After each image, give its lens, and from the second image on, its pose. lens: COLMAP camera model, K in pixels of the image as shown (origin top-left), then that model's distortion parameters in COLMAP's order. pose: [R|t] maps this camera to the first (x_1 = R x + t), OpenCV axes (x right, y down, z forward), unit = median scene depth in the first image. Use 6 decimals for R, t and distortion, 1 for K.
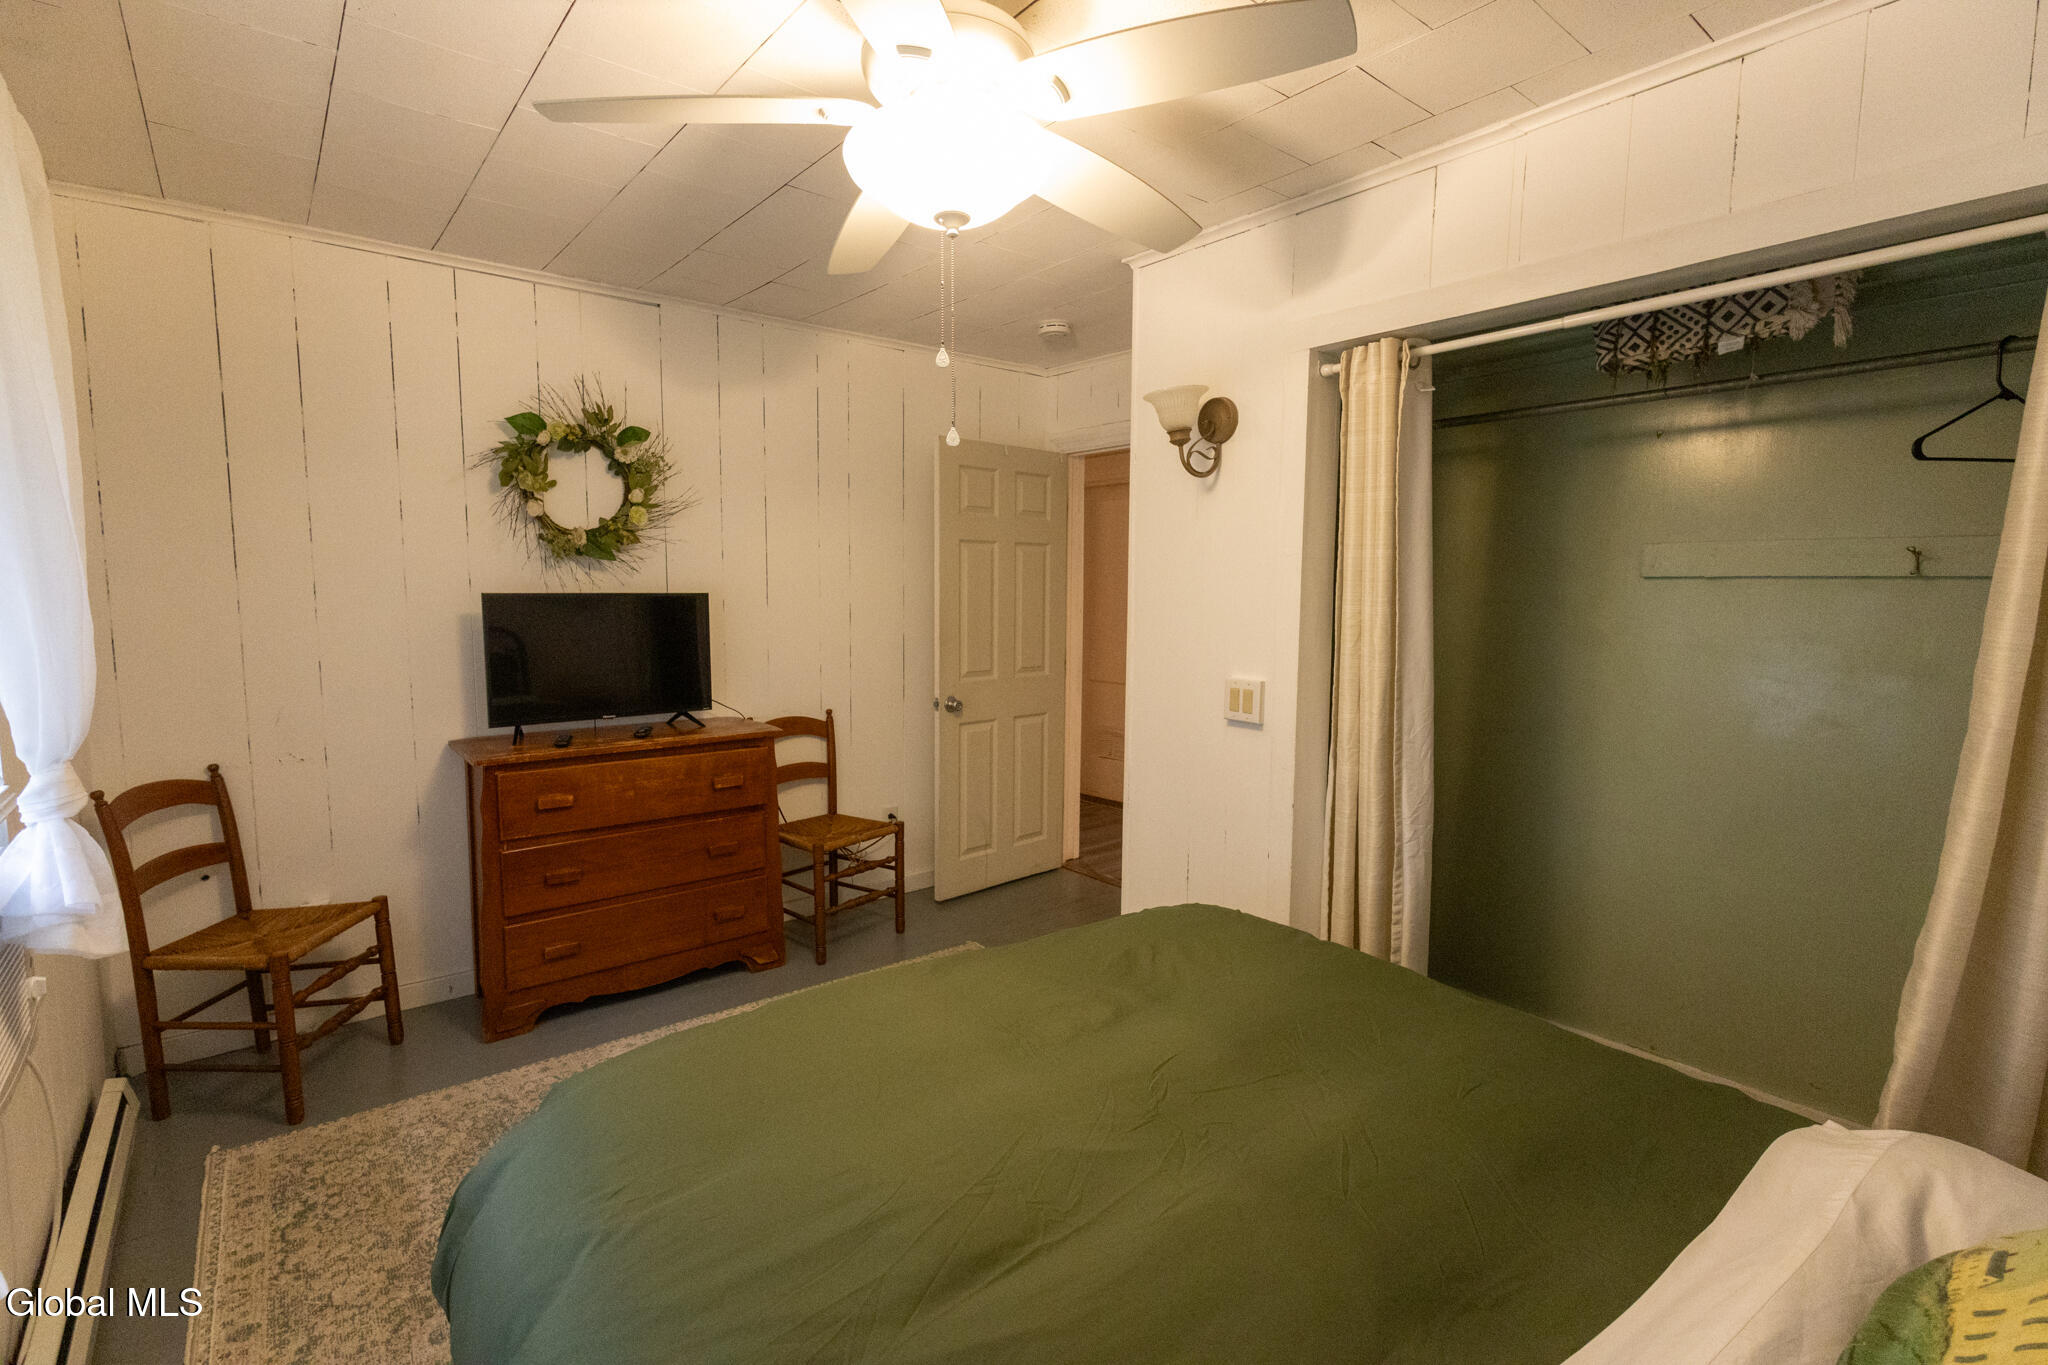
lens RADIAL K [[938.9, 0, 1024.0], [0, 938.9, 682.5], [0, 0, 1]] dist [0.000193, 0.000817]
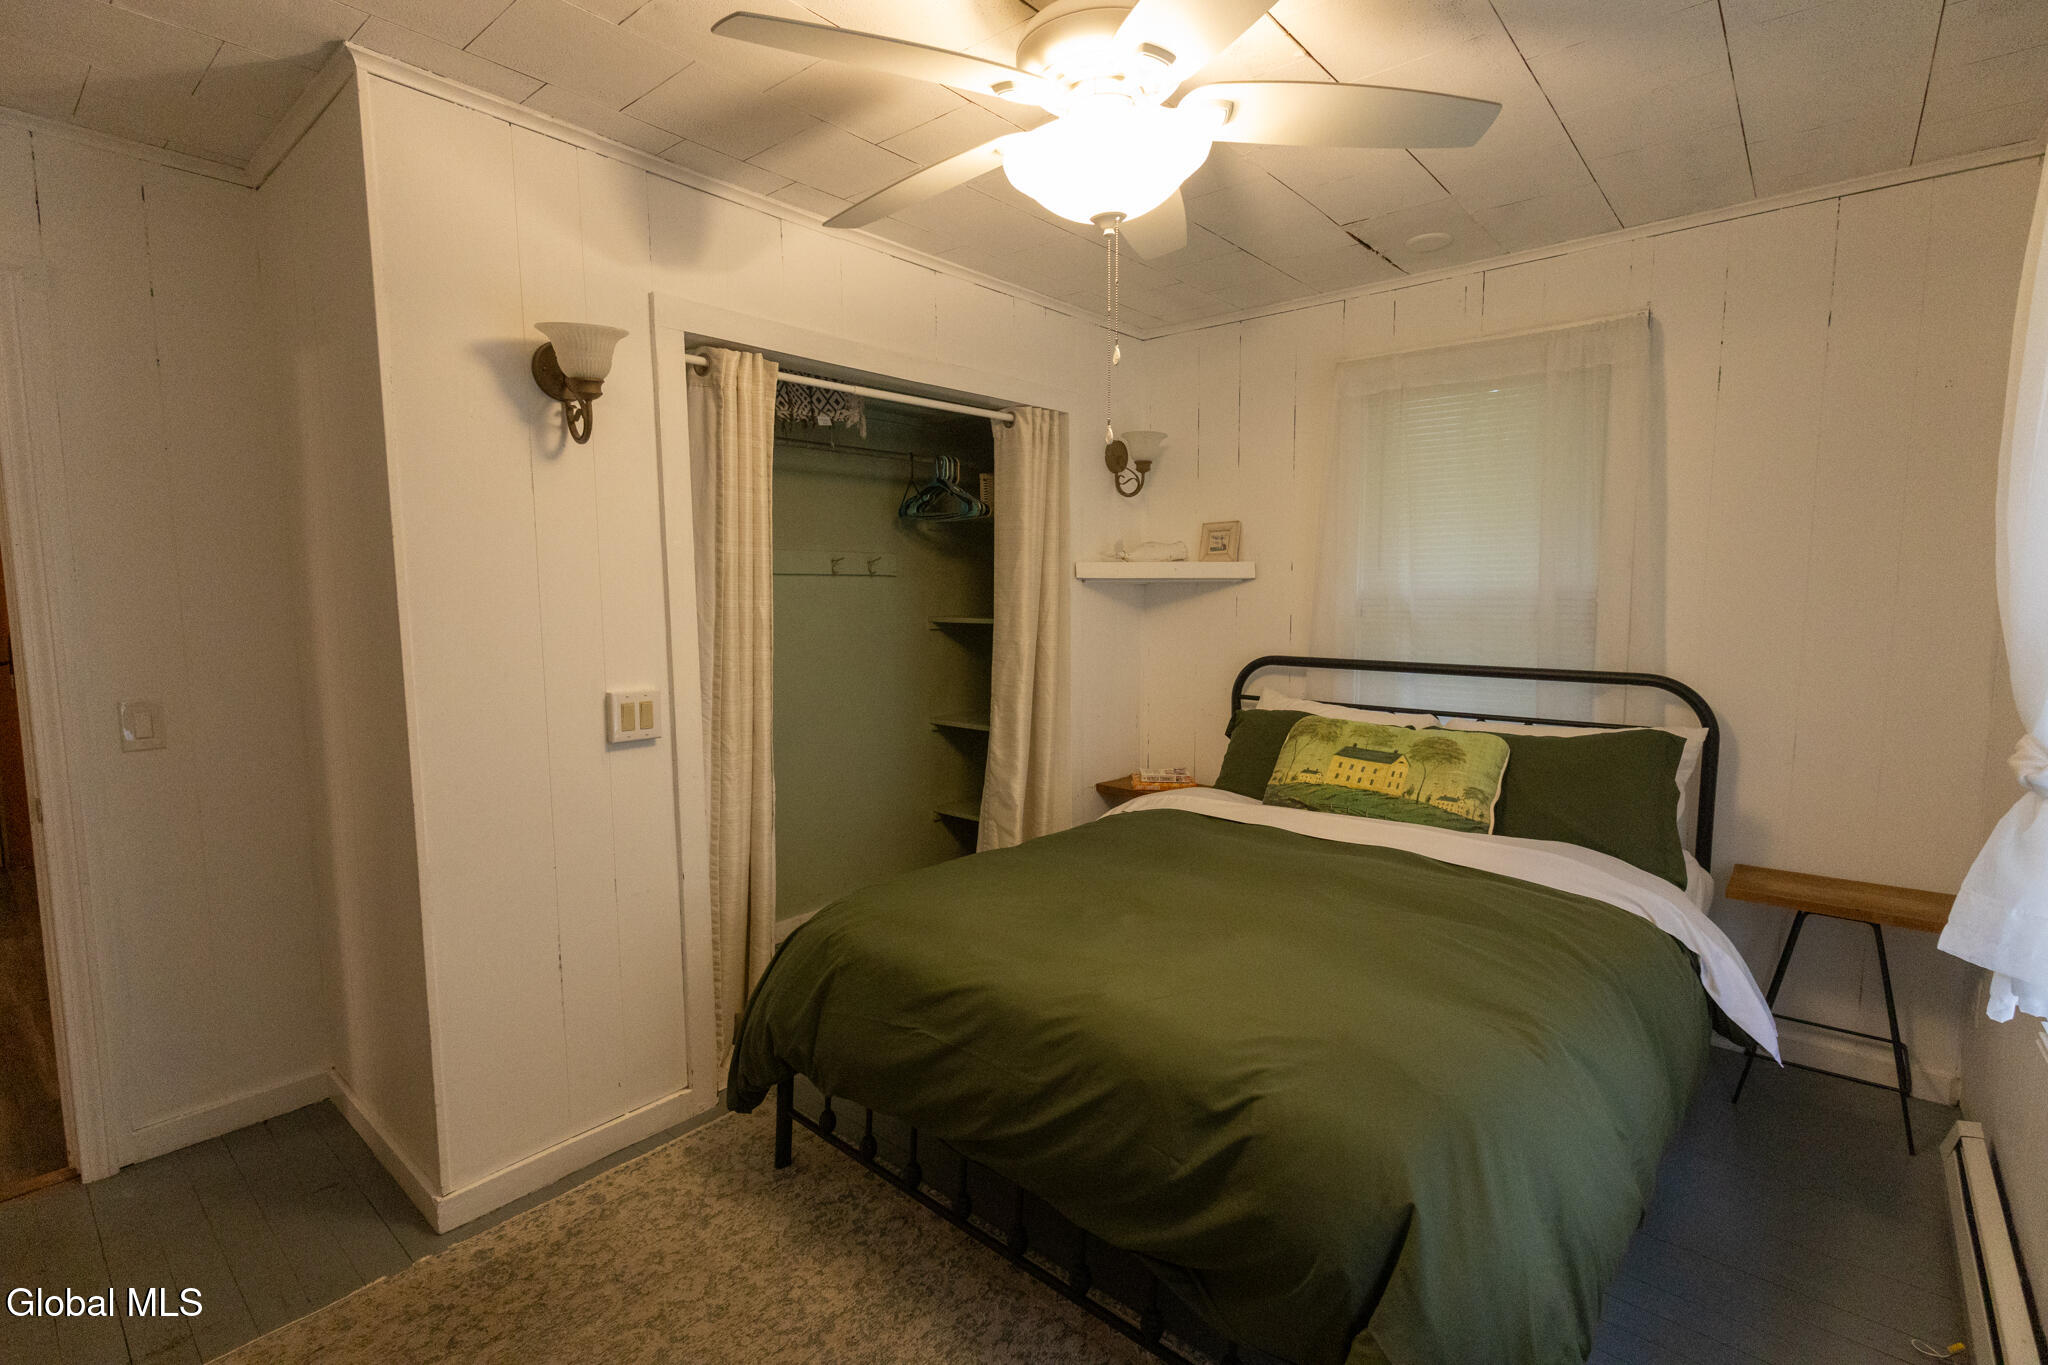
lens RADIAL K [[938.9, 0, 1024.0], [0, 938.9, 682.5], [0, 0, 1]] dist [0.000193, 0.000817]
pose [[-0.172716, -0.102615, 0.979612, -0.784386], [0.112829, 0.985951, 0.123172, -0.090205], [-0.978488, 0.131802, -0.158712, 0.933815]]
